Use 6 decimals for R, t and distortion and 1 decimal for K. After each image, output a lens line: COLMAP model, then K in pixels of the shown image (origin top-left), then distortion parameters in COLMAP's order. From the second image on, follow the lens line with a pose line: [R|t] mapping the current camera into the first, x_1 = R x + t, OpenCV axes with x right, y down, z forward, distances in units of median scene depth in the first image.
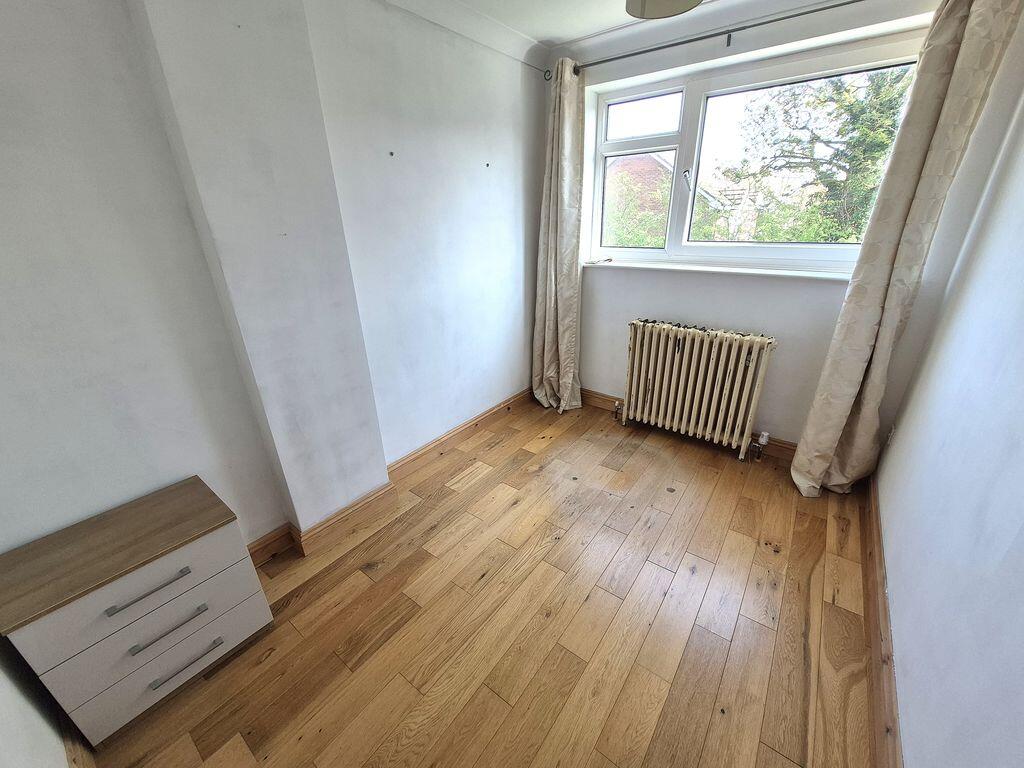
lens RADIAL K [[400.6, 0, 518.1], [0, 400.6, 388.3], [0, 0, 1]] dist [0.008210, -0.005229]
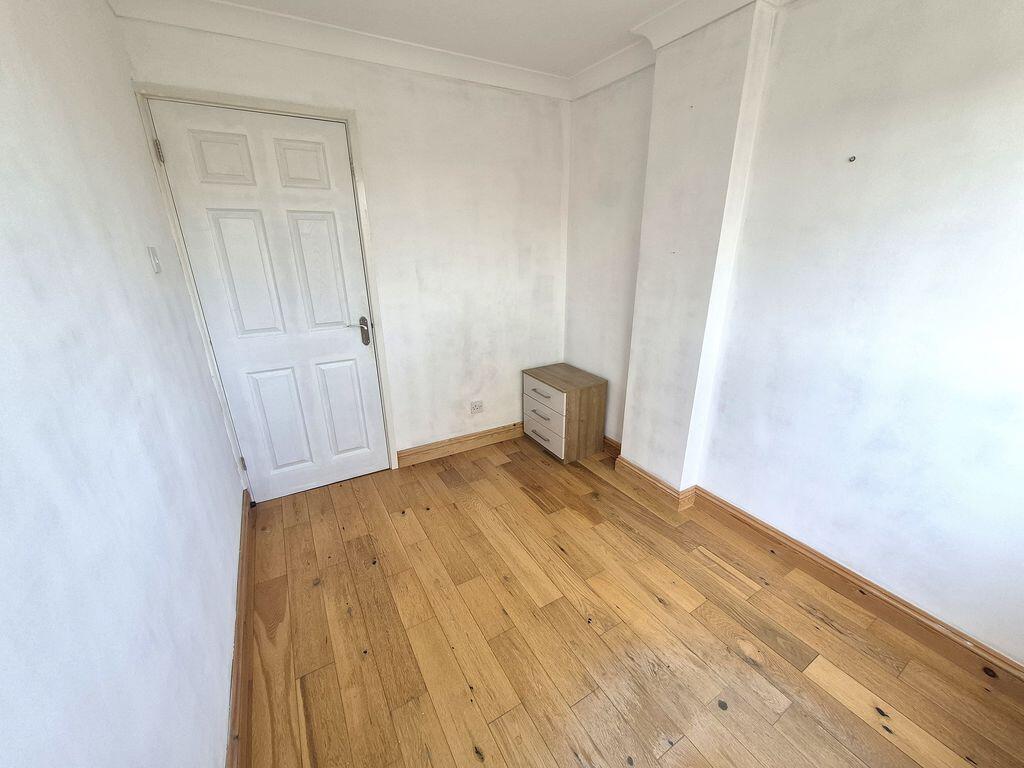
lens RADIAL K [[400.6, 0, 518.1], [0, 400.6, 388.3], [0, 0, 1]] dist [0.008210, -0.005229]
pose [[-0.374982, 0.336184, -0.863926, 0.757062], [-0.355904, 0.808304, 0.469017, -0.378176], [0.855991, 0.483348, -0.183450, 0.838774]]
